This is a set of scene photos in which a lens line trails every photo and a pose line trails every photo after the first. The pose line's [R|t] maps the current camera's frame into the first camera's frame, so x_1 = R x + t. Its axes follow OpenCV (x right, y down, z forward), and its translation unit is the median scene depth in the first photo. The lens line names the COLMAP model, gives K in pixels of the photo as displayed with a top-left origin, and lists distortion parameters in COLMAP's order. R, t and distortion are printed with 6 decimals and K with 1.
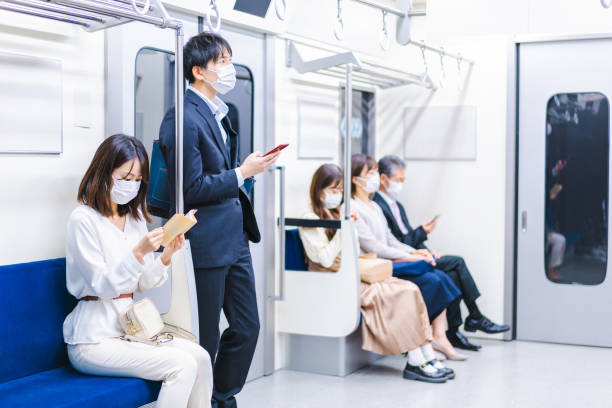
lens RADIAL K [[957.1, 0, 311.9], [0, 957.1, 211.9], [0, 0, 1]] dist [-0.005861, 0.000000]
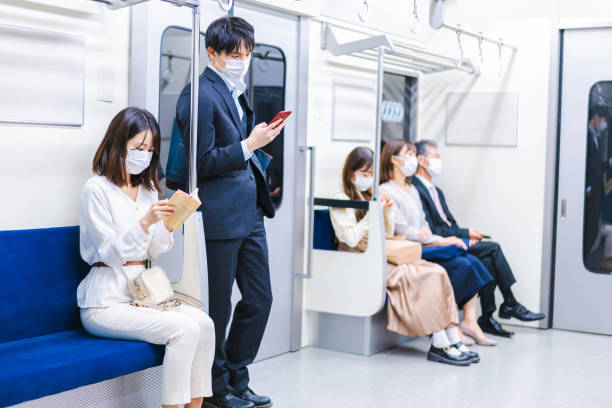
lens RADIAL K [[957.1, 0, 308.1], [0, 957.1, 206.3], [0, 0, 1]] dist [-0.005861, 0.000000]
pose [[0.995438, 0.028421, -0.091083, 0.056035], [-0.028072, 0.999593, 0.005110, 0.010244], [0.091191, -0.002530, 0.995830, -0.013101]]
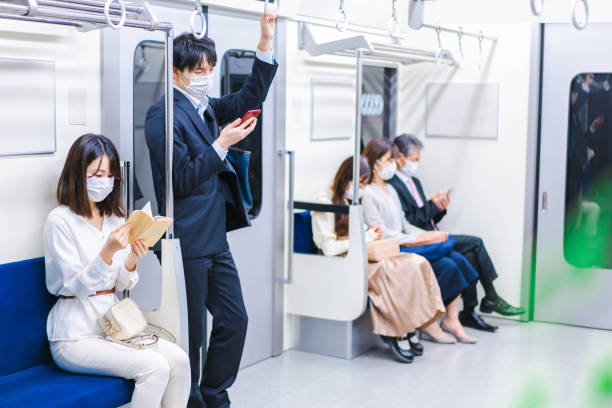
lens RADIAL K [[957.1, 0, 309.2], [0, 957.1, 206.1], [0, 0, 1]] dist [-0.005861, 0.000000]
pose [[0.997500, 0.017598, -0.068444, 0.054621], [-0.013716, 0.998293, 0.056777, -0.045073], [0.069326, -0.055696, 0.996038, 0.000081]]
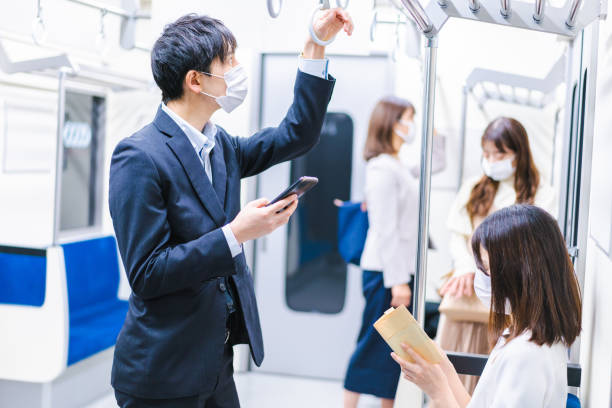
lens RADIAL K [[957.1, 0, 299.1], [0, 957.1, 208.6], [0, 0, 1]] dist [-0.005861, 0.000000]
pose [[0.975827, 0.031420, 0.216273, 0.061589], [-0.034263, 0.999369, 0.009410, -0.041113], [-0.215841, -0.016593, 0.976288, 0.100042]]
